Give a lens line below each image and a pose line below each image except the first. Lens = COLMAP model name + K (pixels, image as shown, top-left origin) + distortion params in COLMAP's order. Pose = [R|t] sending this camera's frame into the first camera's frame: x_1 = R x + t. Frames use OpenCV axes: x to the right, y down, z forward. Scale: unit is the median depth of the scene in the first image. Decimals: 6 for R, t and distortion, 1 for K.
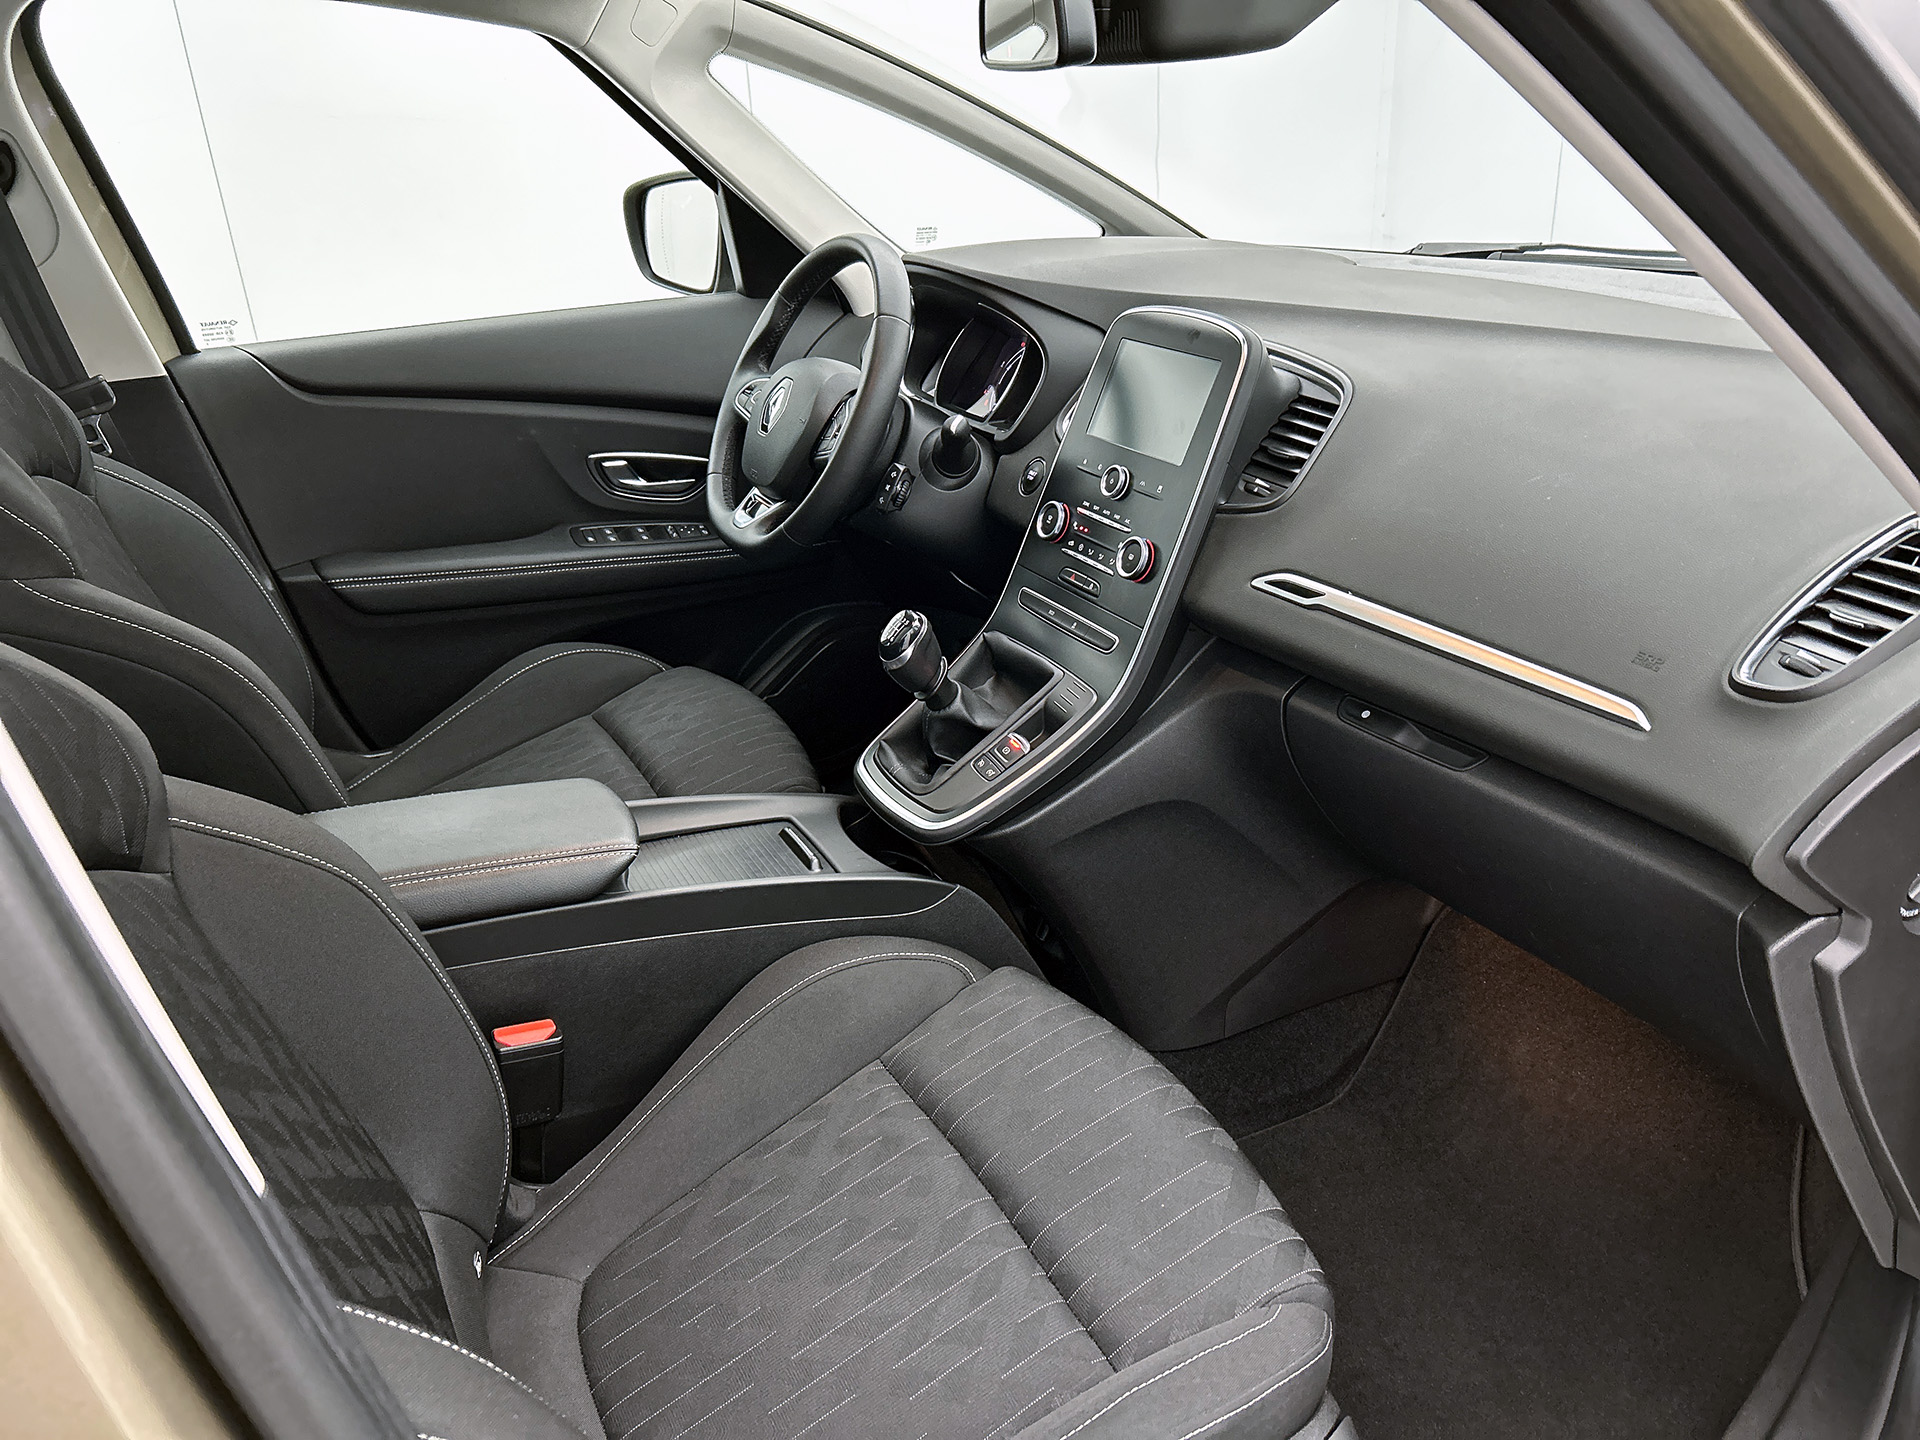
lens RADIAL K [[1441.0, 0, 960.7], [0, 1441.0, 668.1], [0, 0, 1]] dist [0.001679, -0.000534]
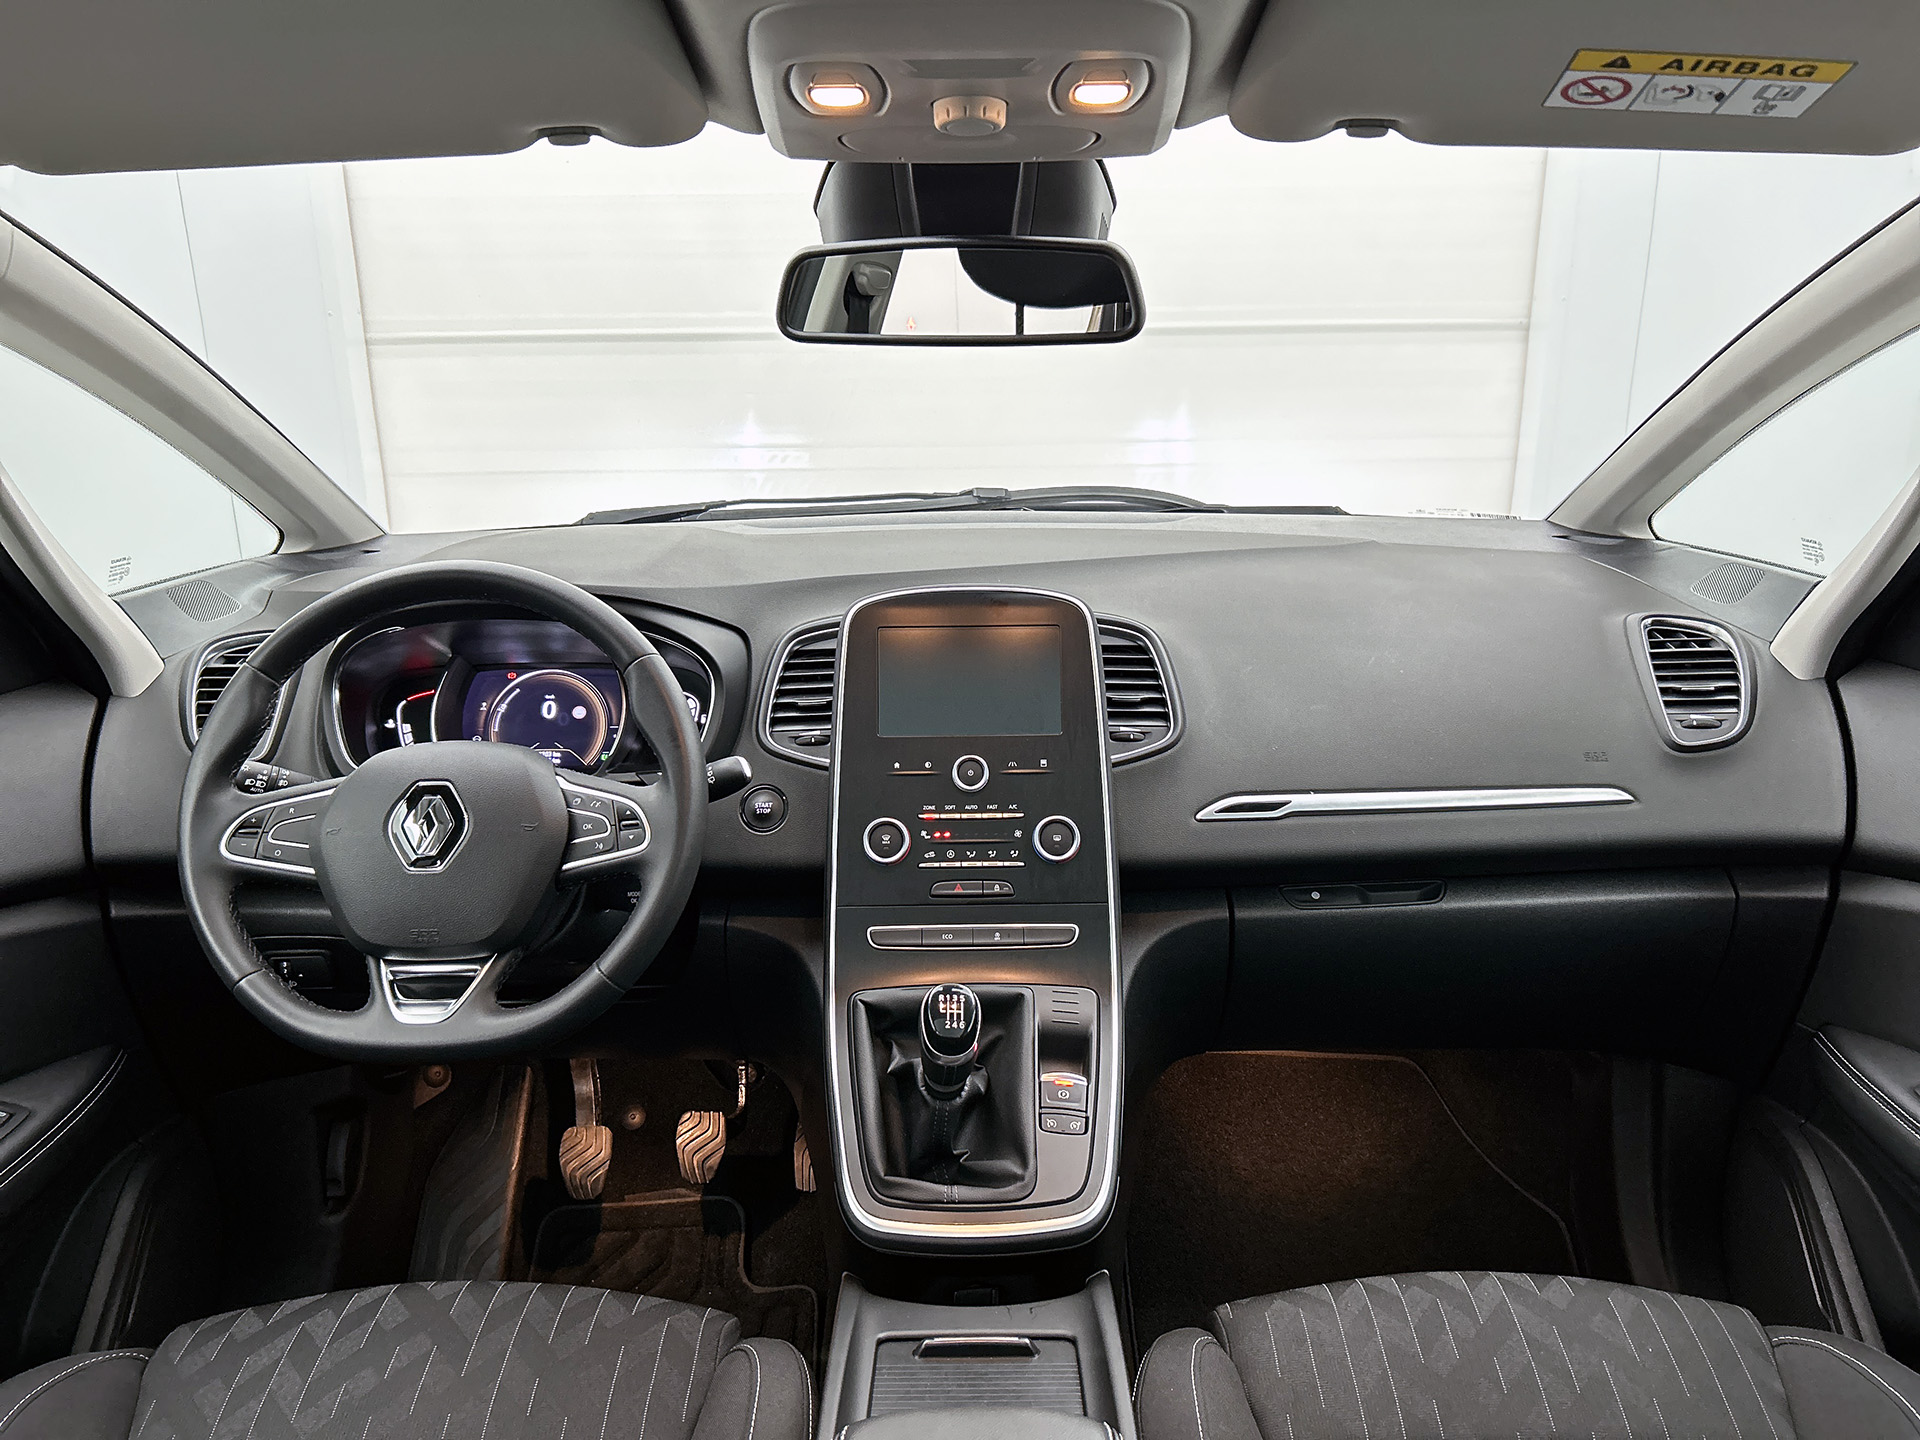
lens RADIAL K [[1442.4, 0, 960.0], [0, 1442.4, 720.0], [0, 0, 1]] dist [0.002738, -0.003434]
pose [[0.503769, -0.218590, 0.835724, -0.637204], [0.332742, 0.941905, 0.045788, -0.200146], [-0.797182, 0.255014, 0.547237, 0.485966]]
